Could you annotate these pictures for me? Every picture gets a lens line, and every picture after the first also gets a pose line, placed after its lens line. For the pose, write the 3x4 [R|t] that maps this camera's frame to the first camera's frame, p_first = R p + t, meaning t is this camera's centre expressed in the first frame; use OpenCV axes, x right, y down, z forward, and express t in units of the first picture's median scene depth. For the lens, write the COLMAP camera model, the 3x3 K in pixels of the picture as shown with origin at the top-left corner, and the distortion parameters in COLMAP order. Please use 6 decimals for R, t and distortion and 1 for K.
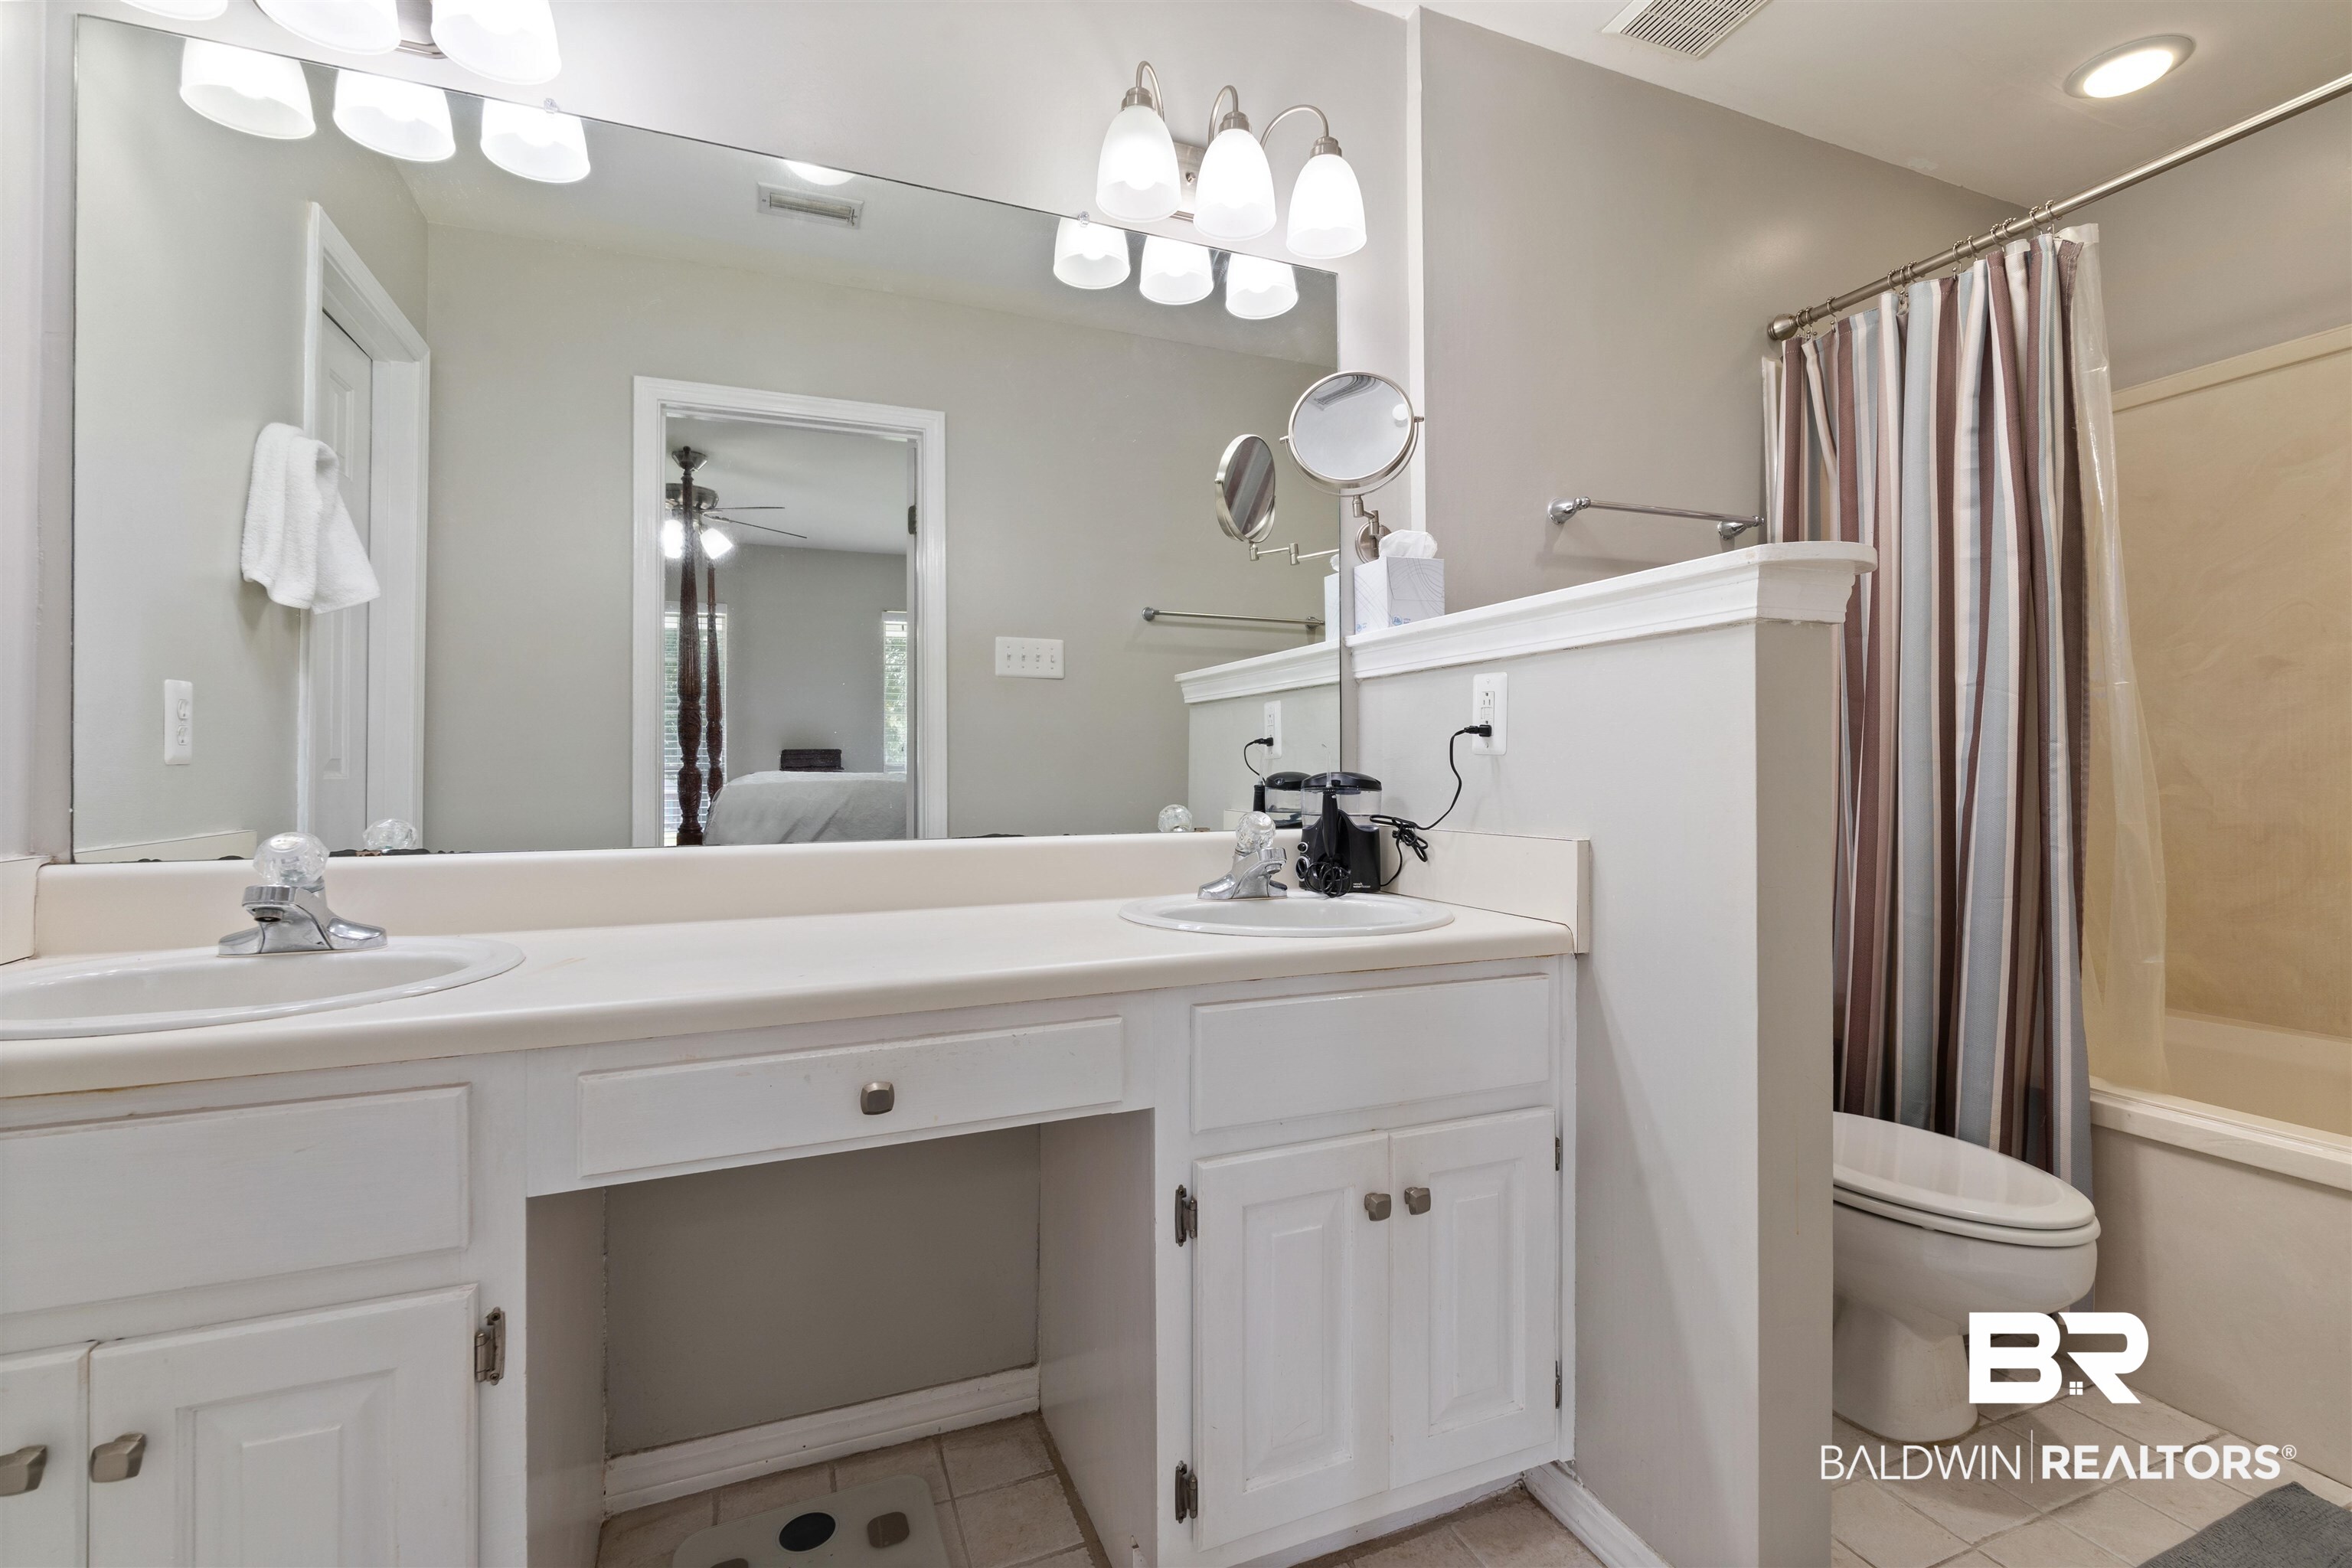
lens RADIAL K [[1021.5, 0, 1179.8], [0, 1021.5, 777.2], [0, 0, 1]] dist [-0.004447, 0.000615]
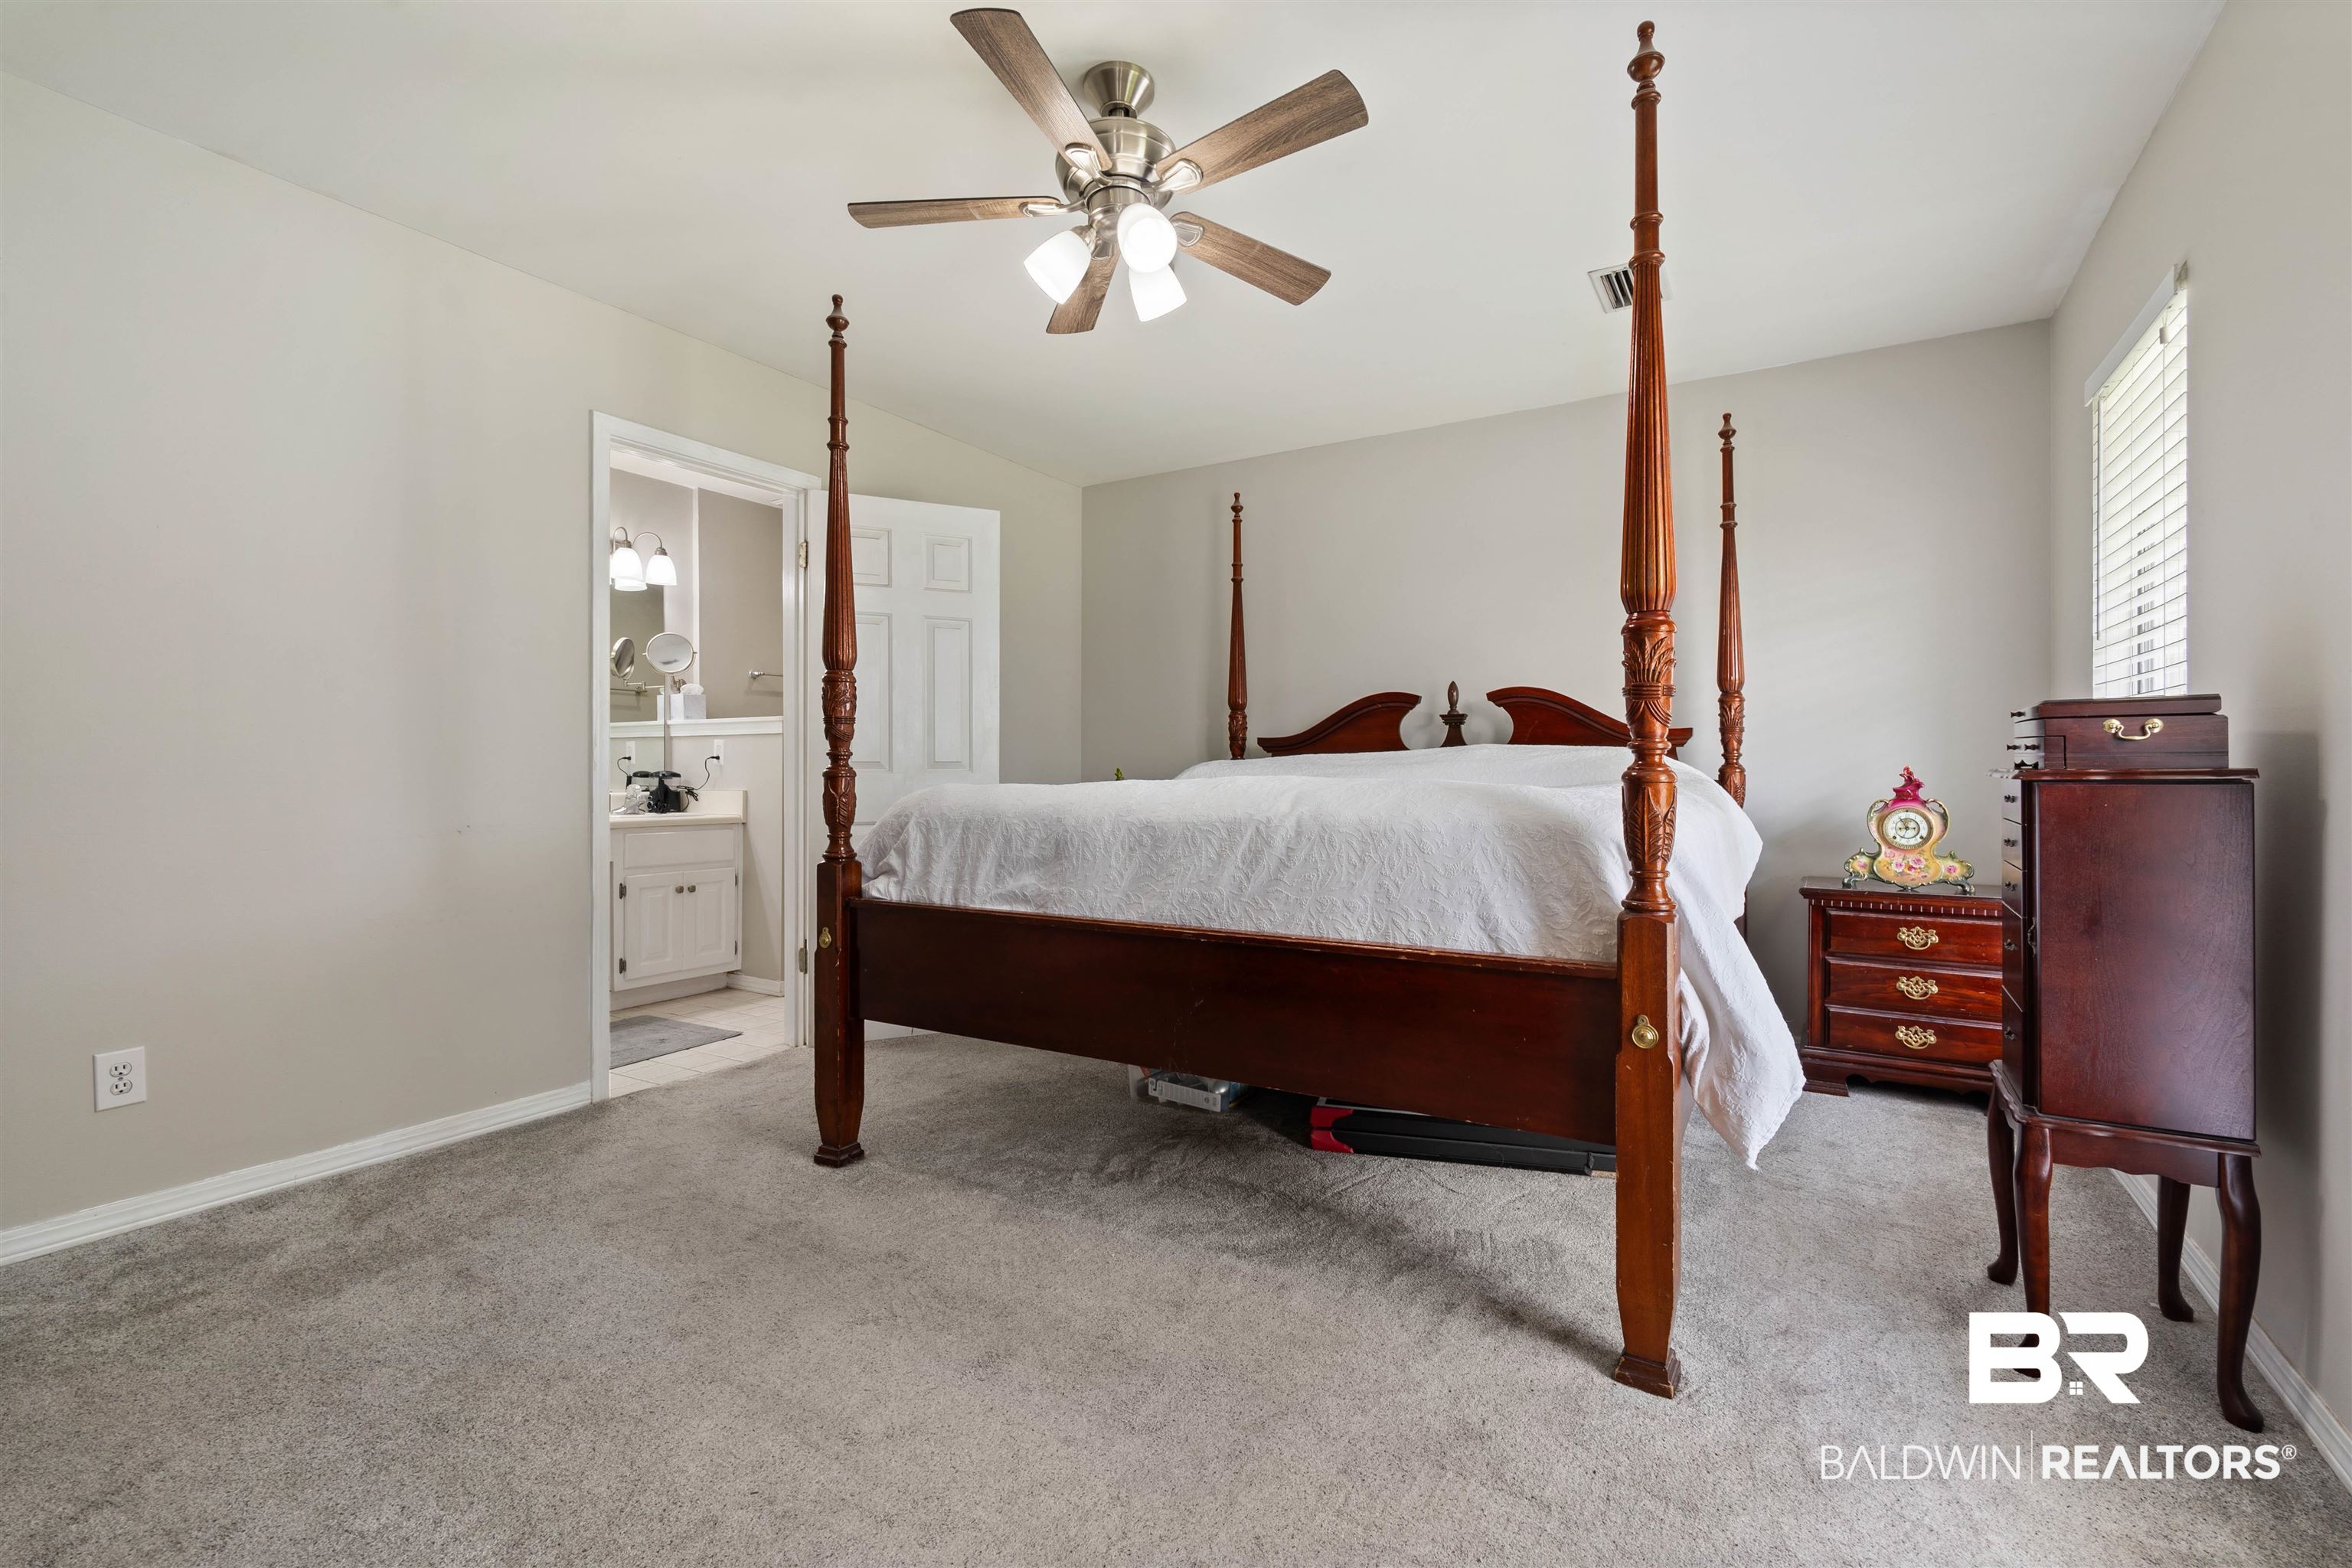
lens RADIAL K [[1021.5, 0, 1184.4], [0, 1021.5, 782.4], [0, 0, 1]] dist [-0.004447, 0.000615]
pose [[0.791692, 0.004606, 0.610903, -0.428637], [-0.003641, 0.999989, -0.002821, 0.030044], [-0.610910, 0.000009, 0.791700, -2.106256]]
